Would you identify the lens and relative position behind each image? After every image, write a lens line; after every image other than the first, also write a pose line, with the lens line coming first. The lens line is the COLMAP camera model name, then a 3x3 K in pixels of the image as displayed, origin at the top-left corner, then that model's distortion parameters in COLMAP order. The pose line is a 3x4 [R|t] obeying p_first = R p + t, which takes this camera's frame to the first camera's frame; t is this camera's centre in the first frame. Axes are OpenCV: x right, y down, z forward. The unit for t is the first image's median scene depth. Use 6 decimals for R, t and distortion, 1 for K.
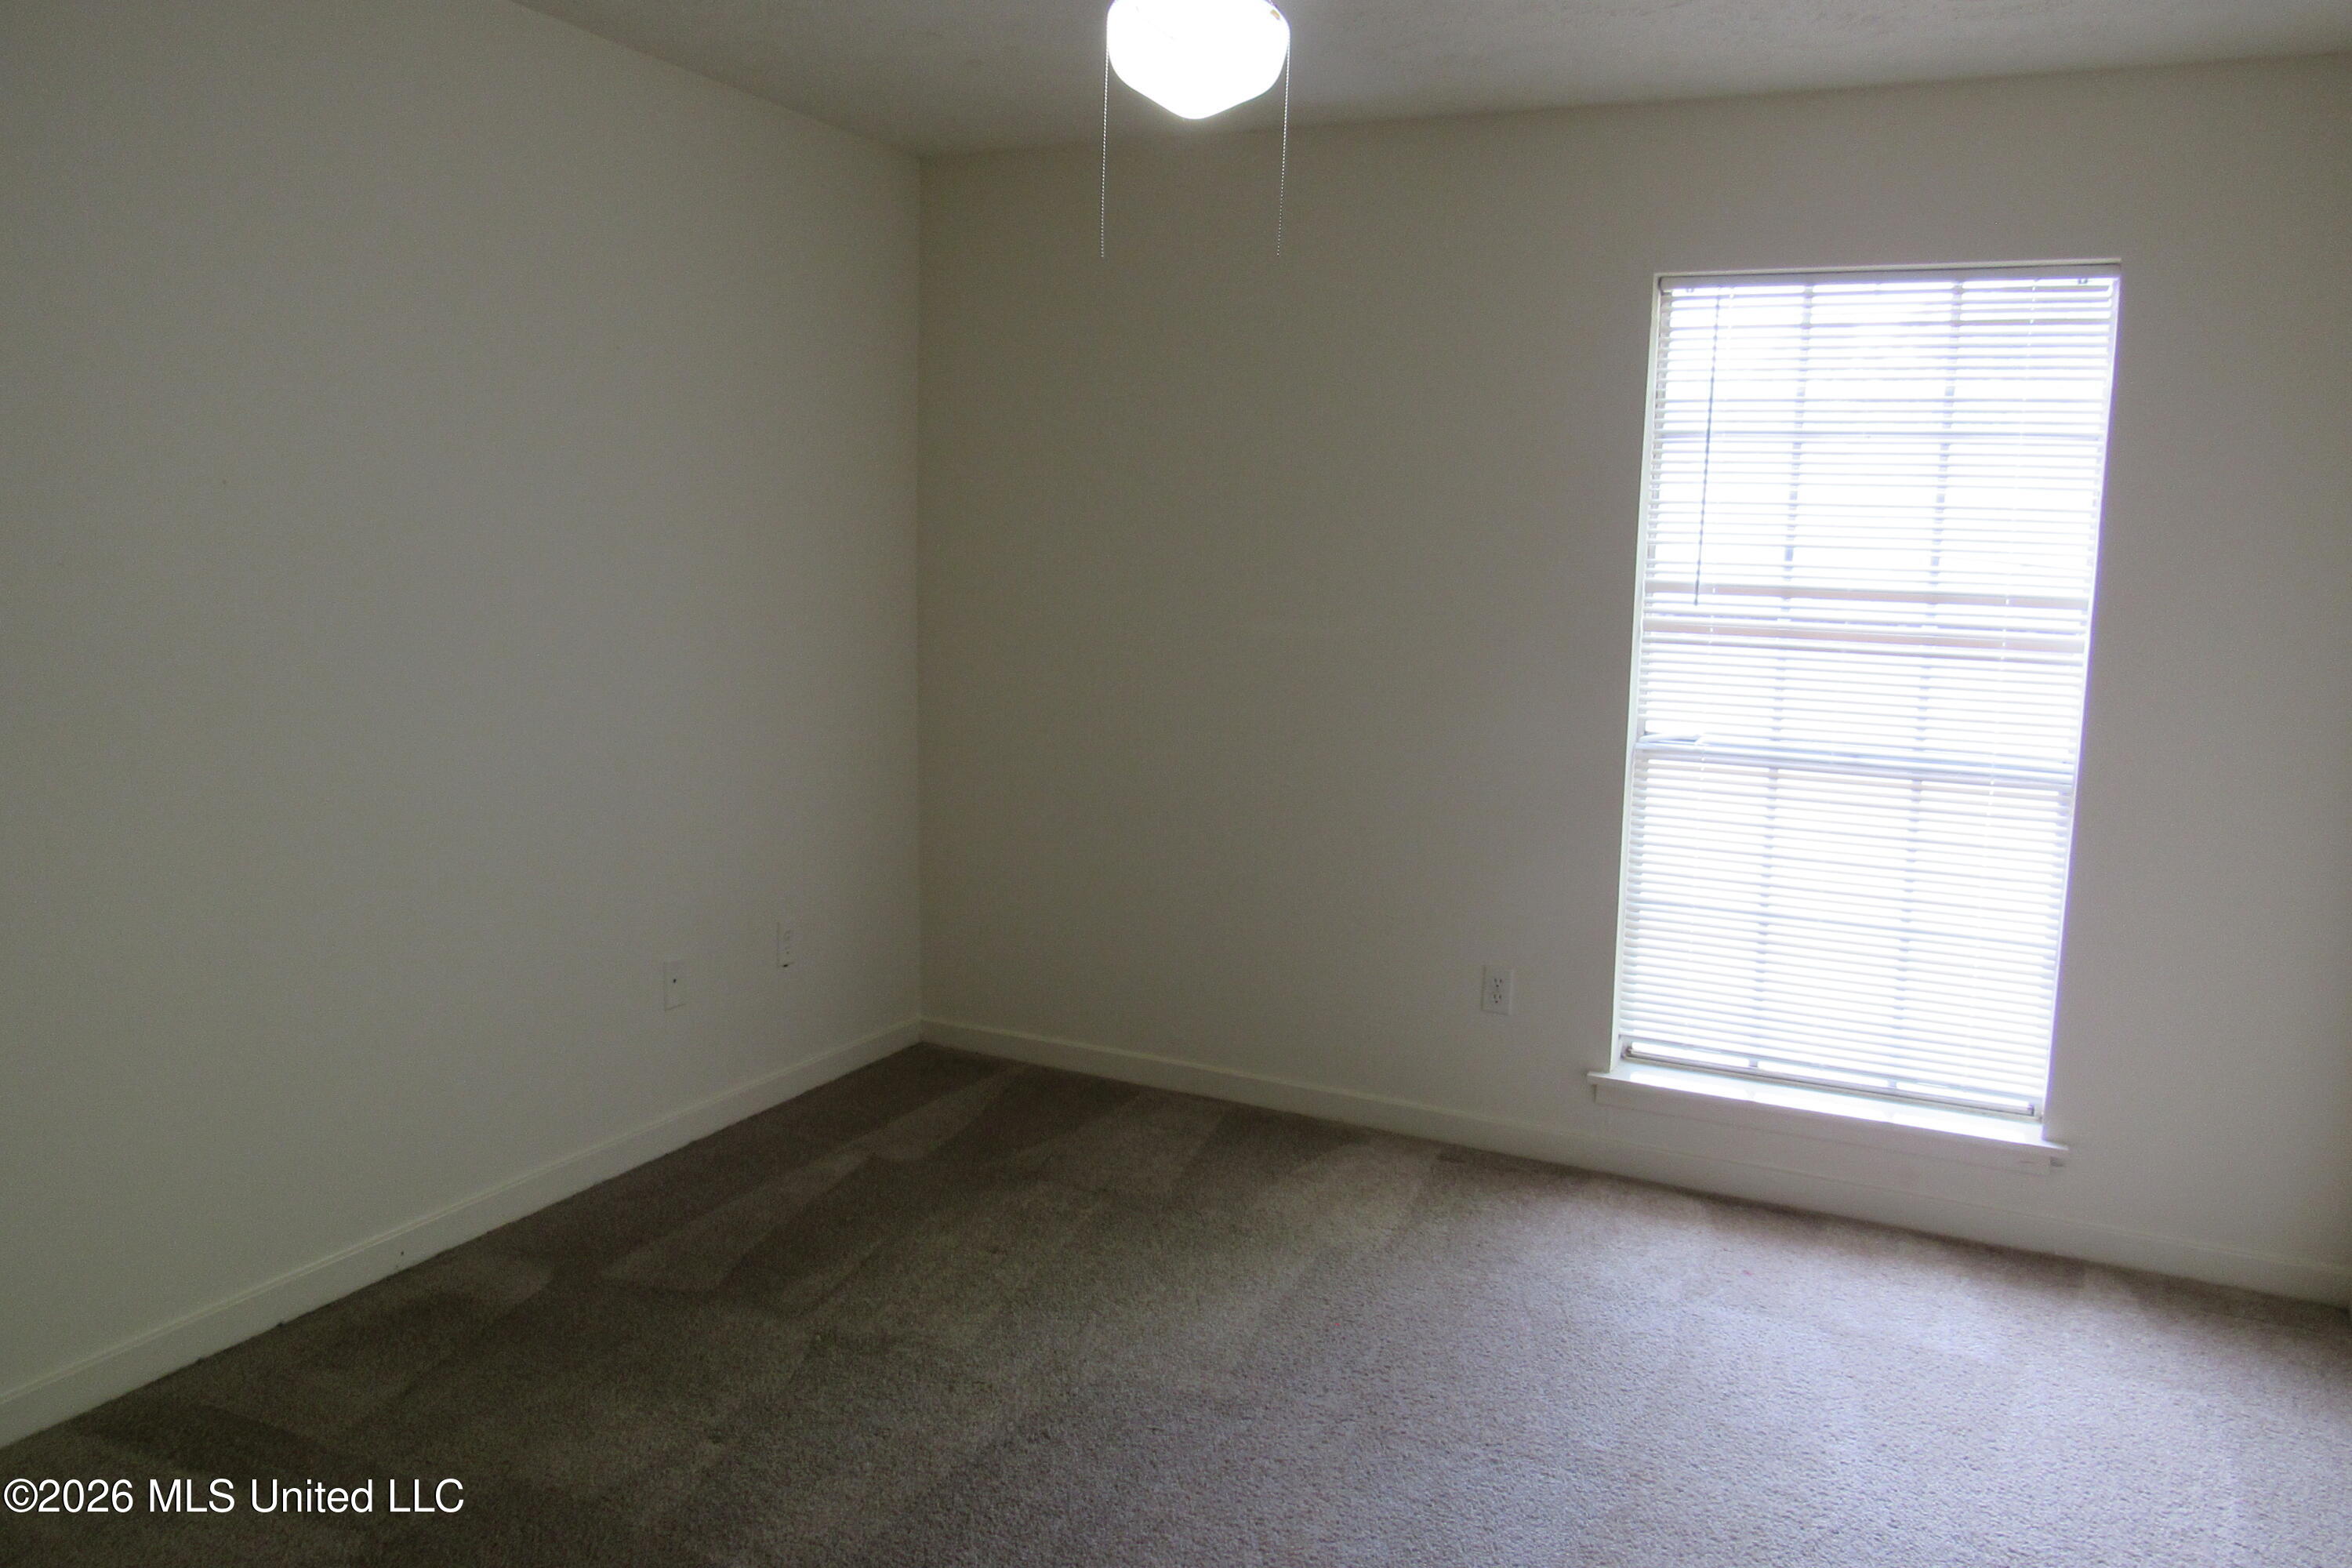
lens RADIAL K [[1698.8, 0, 1168.1], [0, 1698.8, 779.9], [0, 0, 1]] dist [-0.031750, 0.014002]
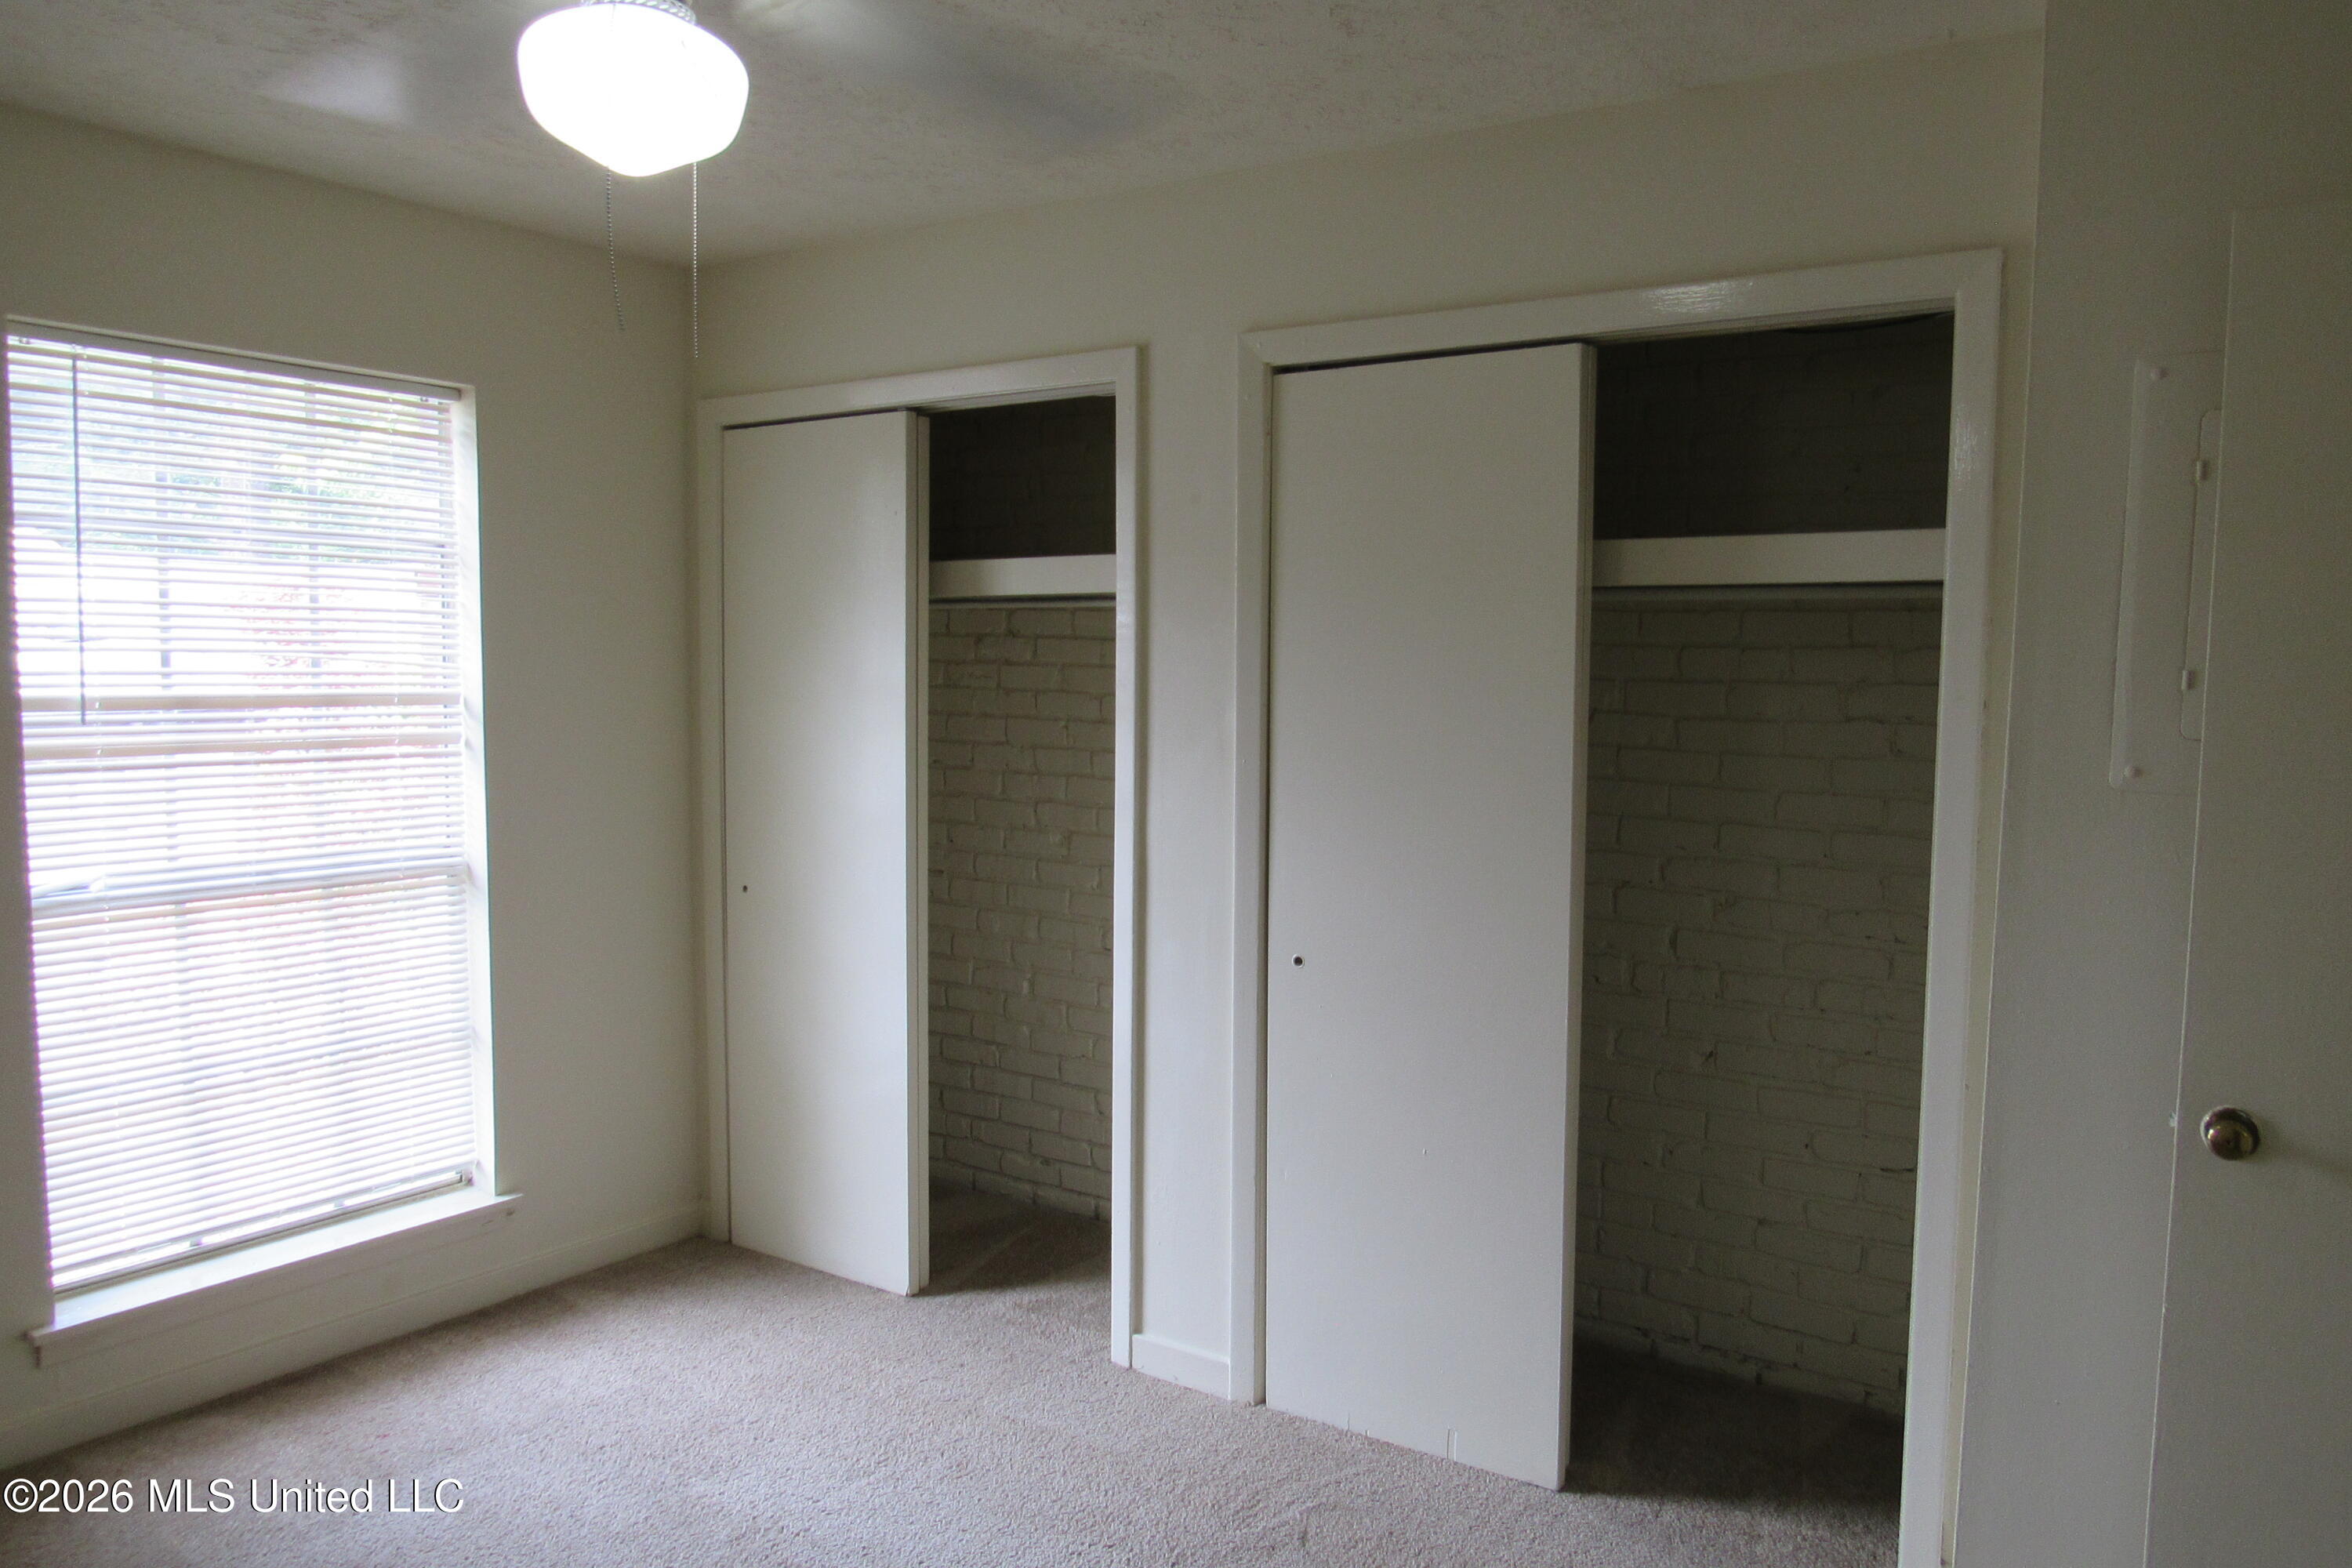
lens RADIAL K [[1698.8, 0, 1167.8], [0, 1698.8, 791.7], [0, 0, 1]] dist [-0.031750, 0.014002]
pose [[0.147447, -0.103705, 0.983618, -0.423883], [0.135974, 0.987171, 0.083697, -0.068364], [-0.979679, 0.121406, 0.159656, 0.358997]]
